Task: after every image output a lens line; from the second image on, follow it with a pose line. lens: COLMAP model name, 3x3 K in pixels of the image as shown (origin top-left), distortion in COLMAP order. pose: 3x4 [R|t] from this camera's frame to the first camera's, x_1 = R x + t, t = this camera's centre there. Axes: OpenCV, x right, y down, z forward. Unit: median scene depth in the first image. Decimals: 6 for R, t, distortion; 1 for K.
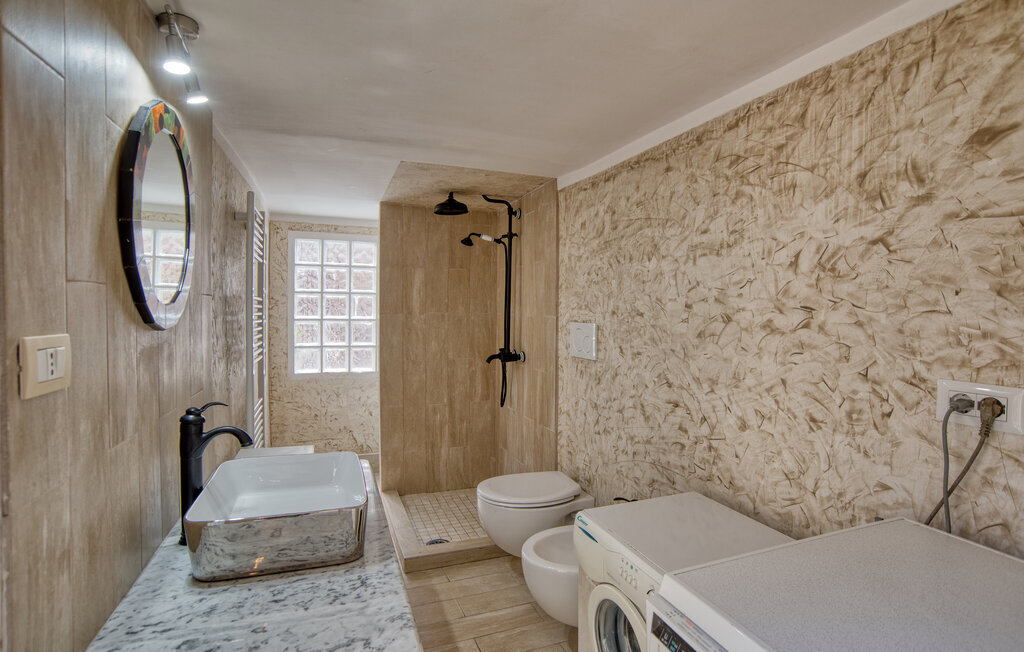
lens RADIAL K [[511.3, 0, 517.1], [0, 511.3, 326.2], [0, 0, 1]] dist [-0.056896, 0.012464]
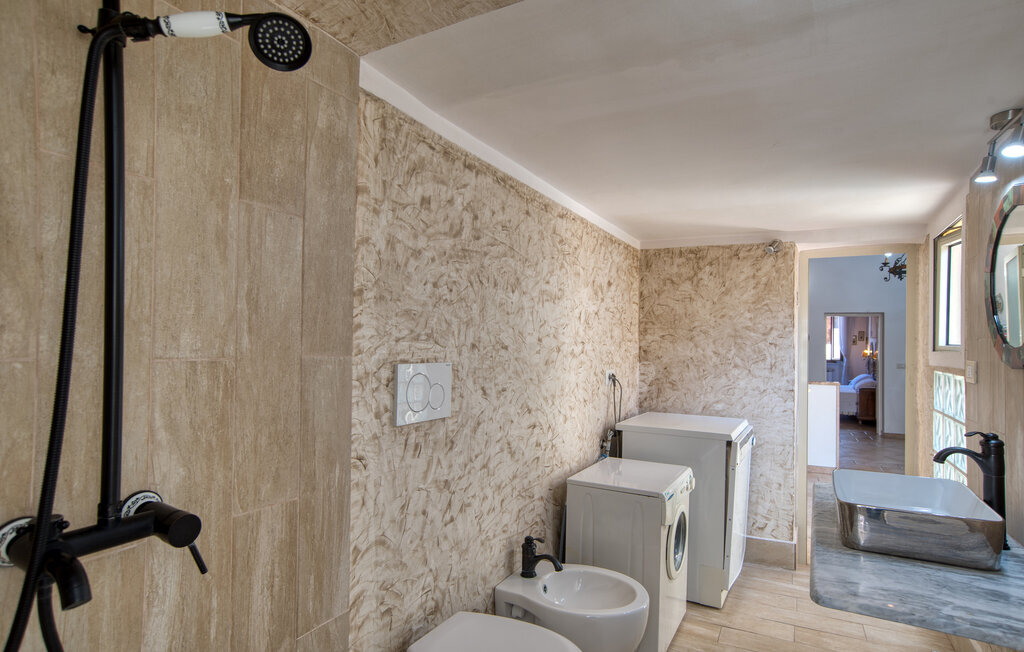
lens RADIAL K [[545.2, 0, 510.4], [0, 545.2, 330.6], [0, 0, 1]] dist [-0.046473, 0.027593]
pose [[-0.642361, -0.005265, 0.766384, -0.496470], [-0.000874, 0.999981, 0.006137, -0.056921], [-0.766402, 0.003272, -0.642353, 1.542423]]
